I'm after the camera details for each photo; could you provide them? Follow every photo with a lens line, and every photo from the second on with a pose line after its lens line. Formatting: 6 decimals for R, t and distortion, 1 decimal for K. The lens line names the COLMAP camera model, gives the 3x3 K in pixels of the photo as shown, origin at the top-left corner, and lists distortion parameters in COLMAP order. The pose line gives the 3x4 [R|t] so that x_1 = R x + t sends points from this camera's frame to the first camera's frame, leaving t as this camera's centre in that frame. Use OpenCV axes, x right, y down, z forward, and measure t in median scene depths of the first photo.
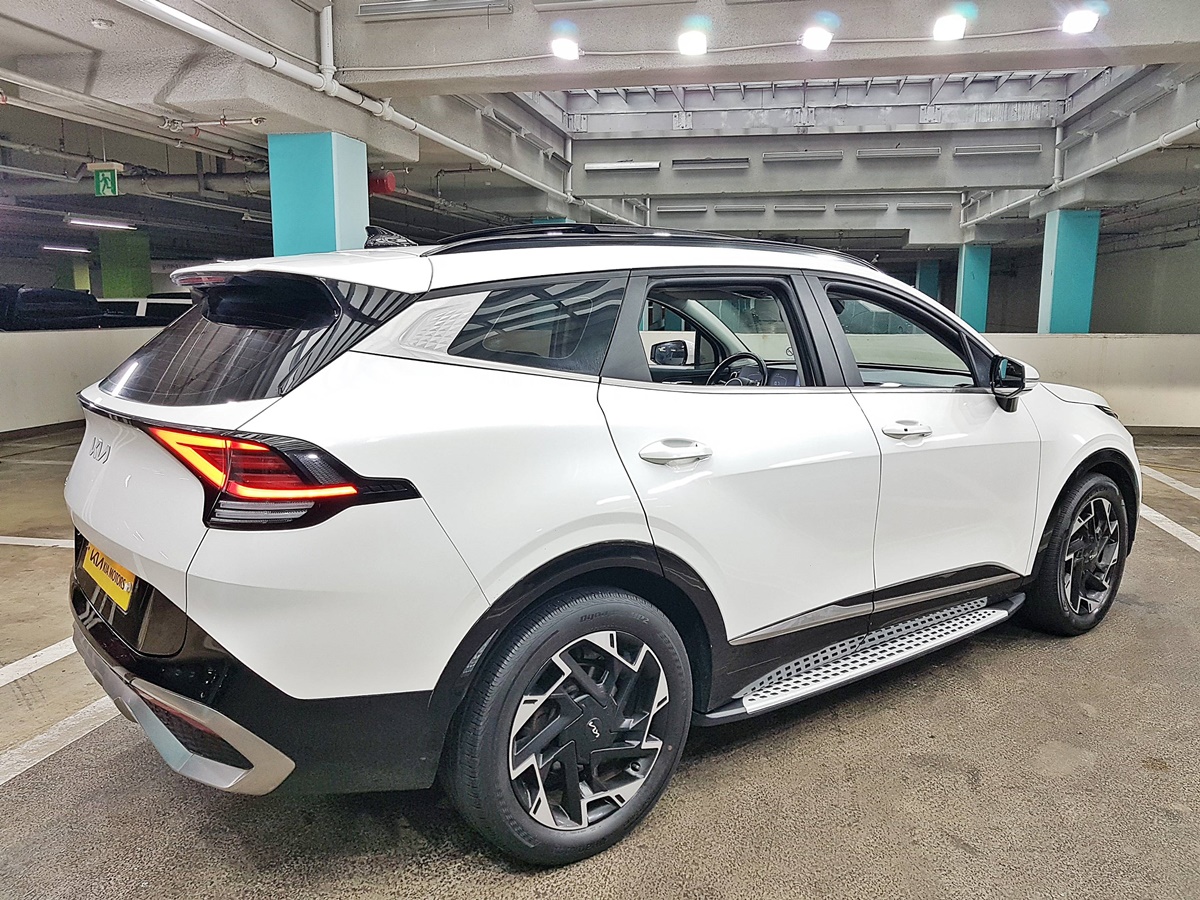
lens RADIAL K [[947.0, 0, 600.4], [0, 947.0, 462.0], [0, 0, 1]] dist [0.000000, -0.005656]
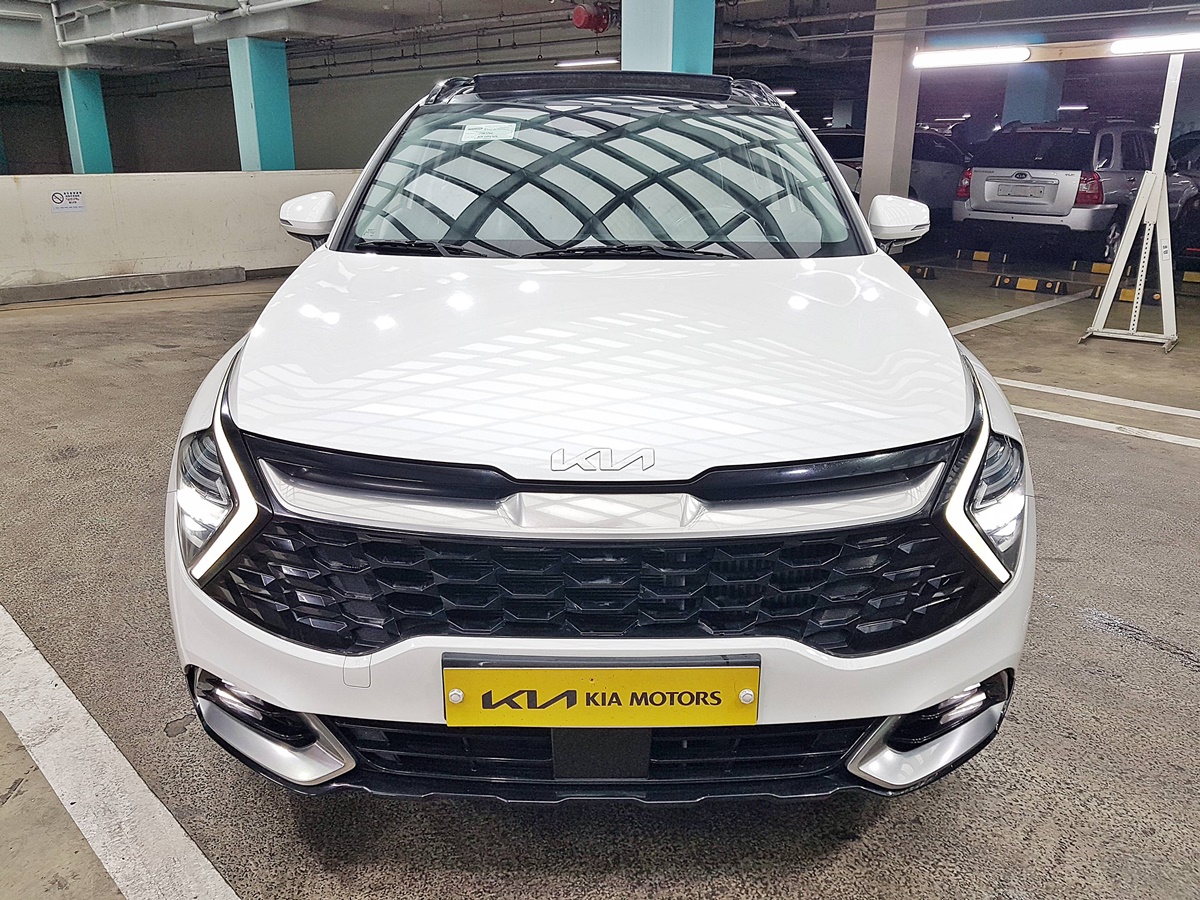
lens RADIAL K [[950.2, 0, 600.0], [0, 950.2, 450.0], [0, 0, 1]] dist [0.003591, -0.003922]
pose [[0.550444, -0.253234, 0.795540, -0.331668], [0.132176, 0.967304, 0.216455, -0.038760], [-0.824343, -0.013995, 0.565918, 0.260066]]
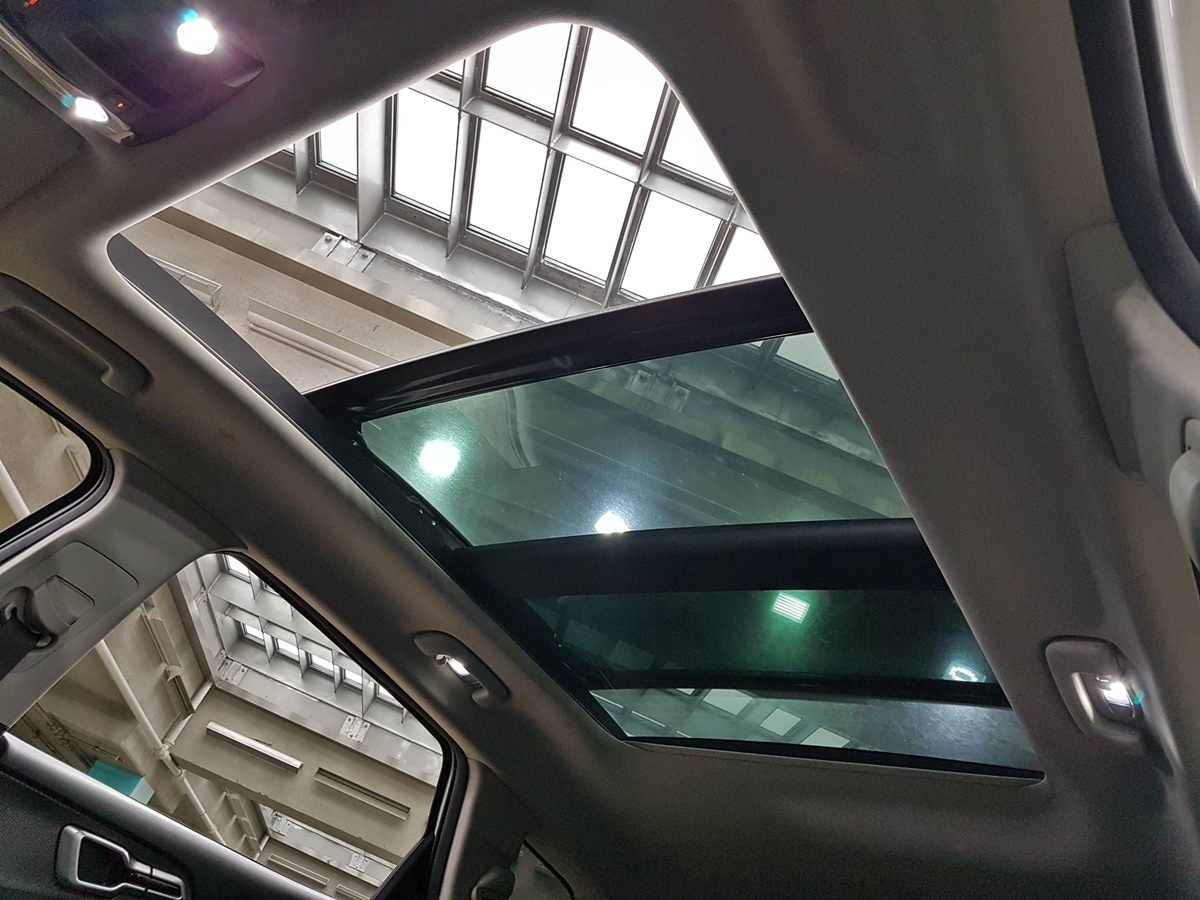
lens RADIAL K [[950.2, 0, 600.0], [0, 950.2, 450.0], [0, 0, 1]] dist [0.003591, -0.003922]
pose [[0.861017, 0.493617, 0.122447, 0.092922], [-0.272686, 0.651306, -0.708126, -0.018706], [-0.429293, 0.576319, 0.695388, 0.433235]]
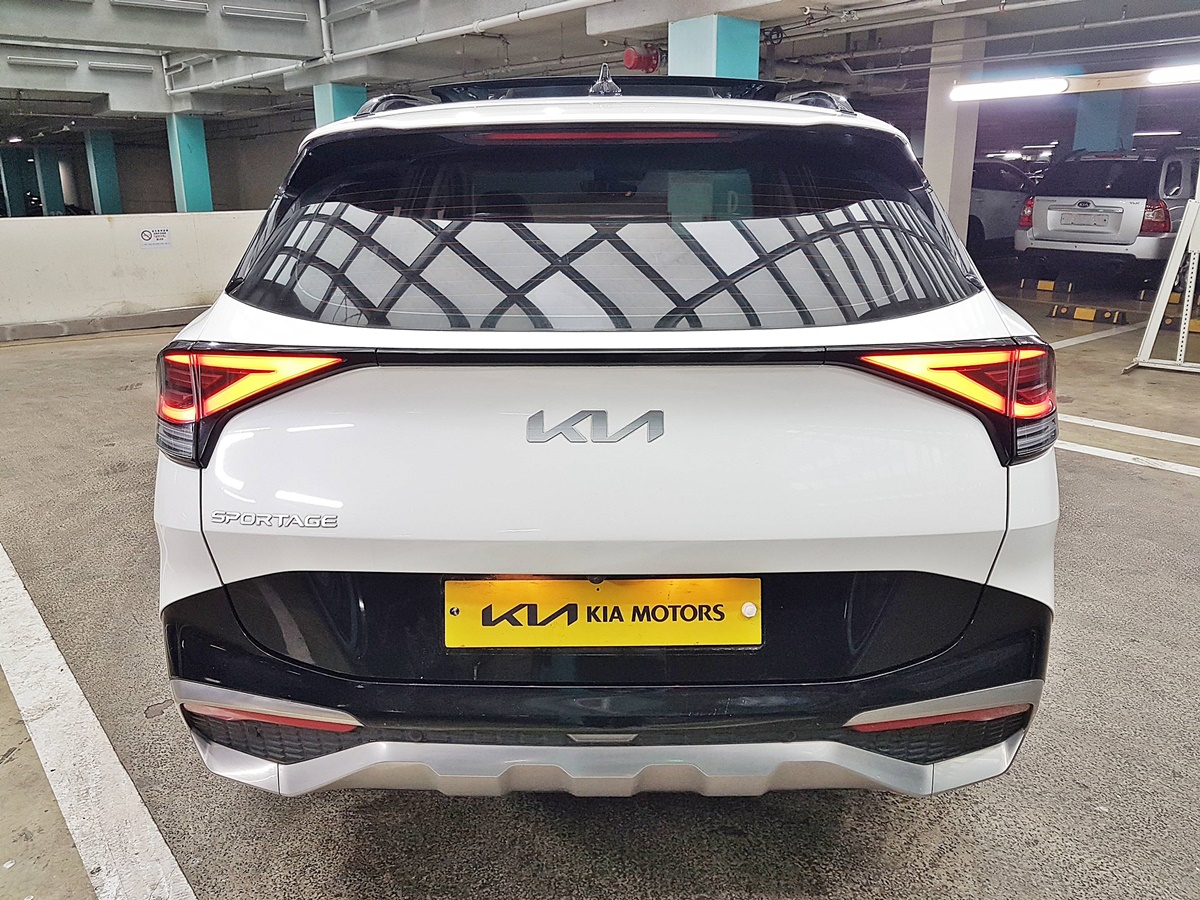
lens RADIAL K [[944.1, 0, 601.7], [0, 944.1, 451.2], [0, 0, 1]] dist [-0.000662, -0.000920]
pose [[0.624148, -0.223497, 0.748658, -0.319187], [0.136735, 0.974671, 0.176973, -0.033305], [-0.769248, -0.008090, 0.638899, 0.204372]]
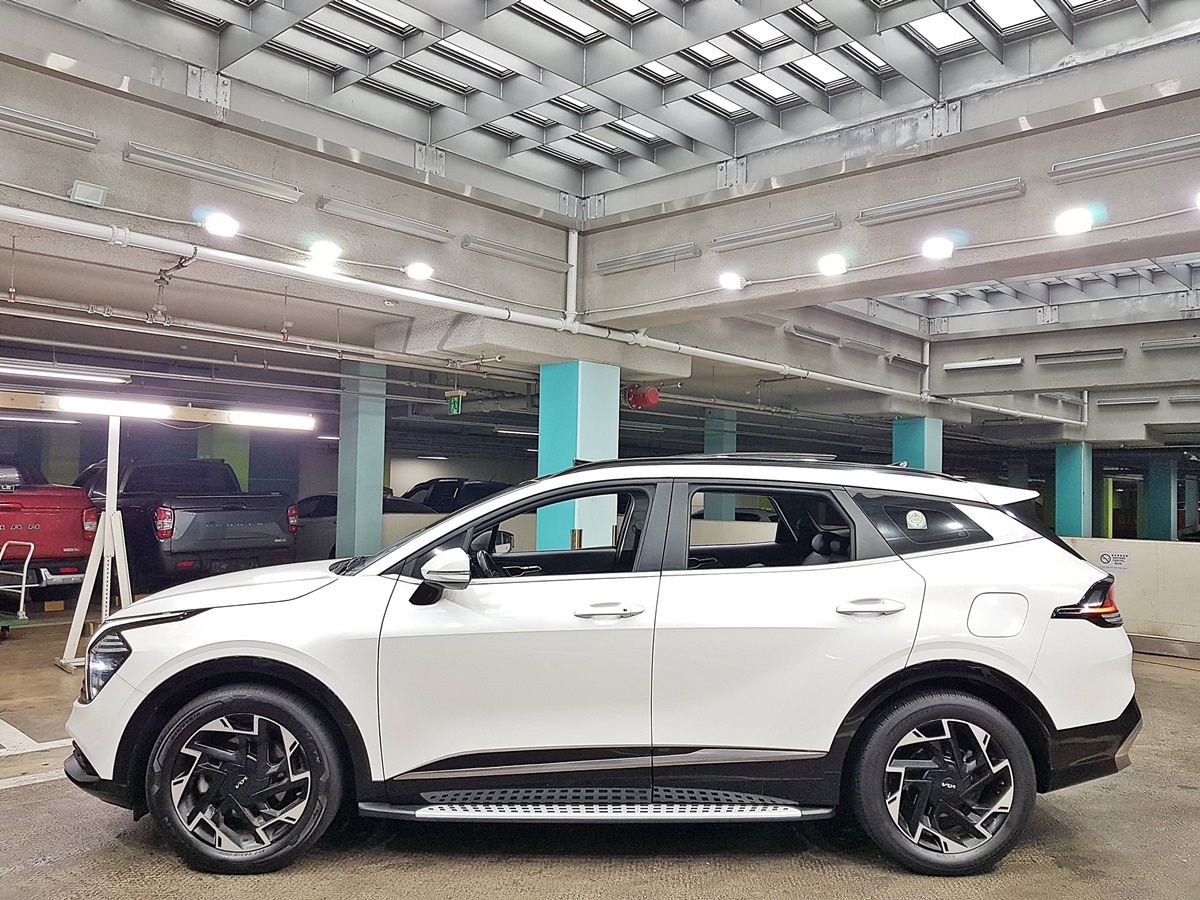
lens RADIAL K [[944.1, 0, 601.7], [0, 944.1, 451.2], [0, 0, 1]] dist [-0.000662, -0.000920]
pose [[0.849334, -0.007519, -0.527802, 0.377365], [-0.105377, 0.977356, -0.183494, -0.008219], [0.517230, 0.211466, 0.829310, 0.014207]]
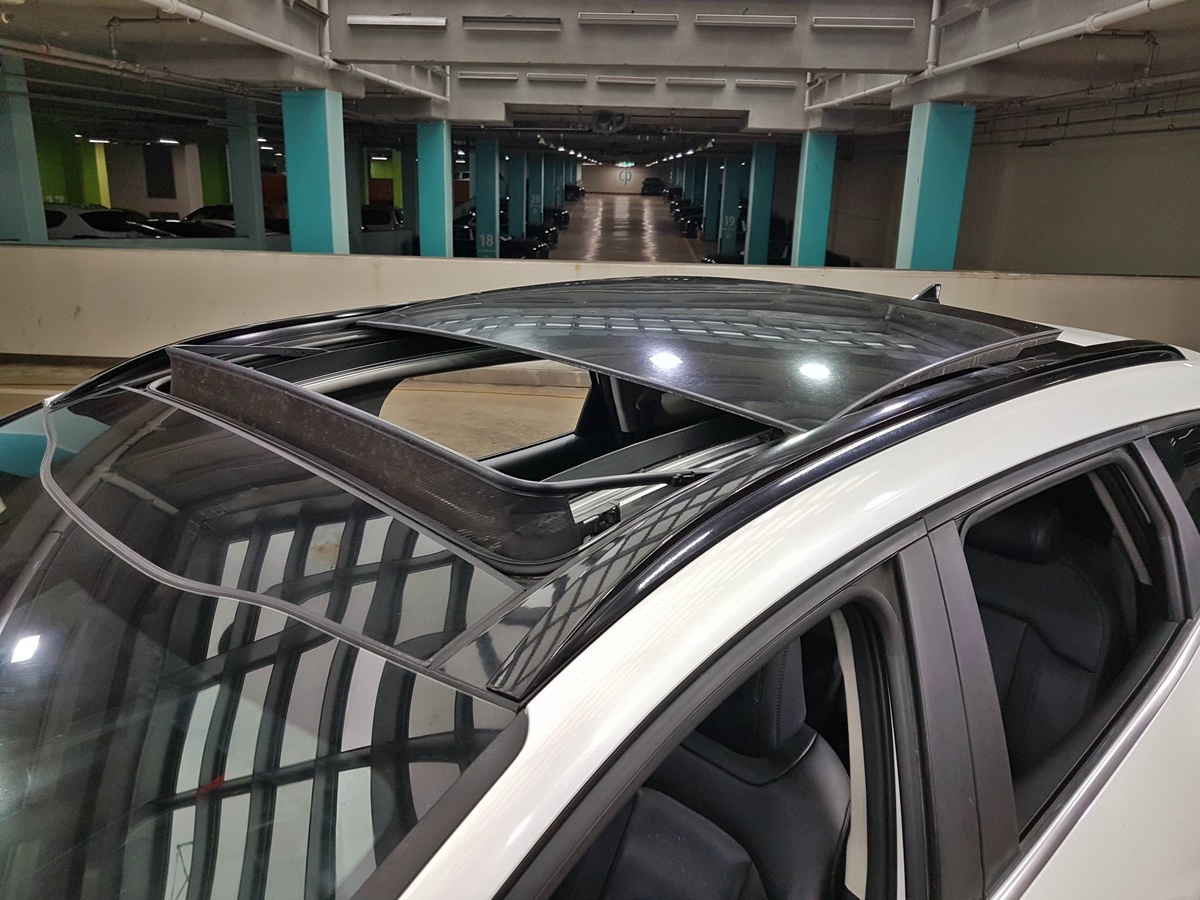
lens RADIAL K [[950.2, 0, 600.0], [0, 950.2, 450.0], [0, 0, 1]] dist [0.003591, -0.003922]
pose [[0.984118, -0.030572, 0.174862, 0.072647], [0.008760, 0.992221, 0.124178, -0.118549], [-0.177298, -0.120674, 0.976731, 0.337764]]
